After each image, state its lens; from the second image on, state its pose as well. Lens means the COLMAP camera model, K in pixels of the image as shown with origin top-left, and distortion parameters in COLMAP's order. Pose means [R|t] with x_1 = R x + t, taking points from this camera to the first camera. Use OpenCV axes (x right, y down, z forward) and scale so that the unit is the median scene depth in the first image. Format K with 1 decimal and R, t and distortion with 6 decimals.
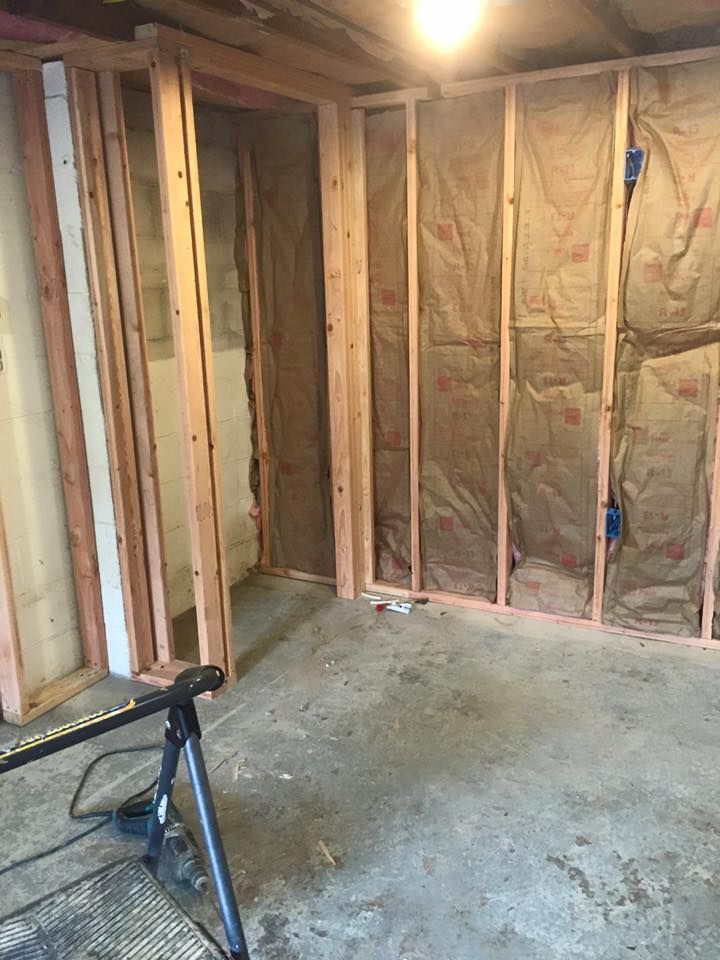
lens RADIAL K [[798.1, 0, 358.7], [0, 798.1, 478.5], [0, 0, 1]] dist [0.027957, -0.026858]
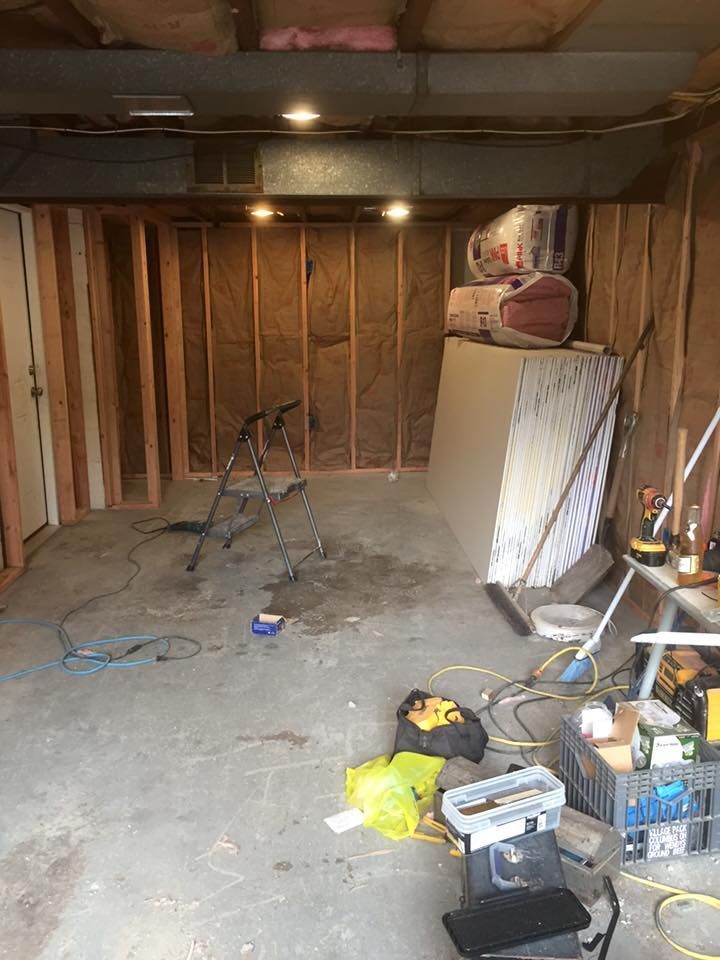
lens RADIAL K [[798.1, 0, 357.9], [0, 798.1, 483.4], [0, 0, 1]] dist [0.027957, -0.026858]
pose [[0.855305, -0.088273, 0.510550, -0.725497], [0.107318, 0.994193, -0.007890, 0.256471], [-0.506889, 0.061540, 0.859812, -0.969554]]
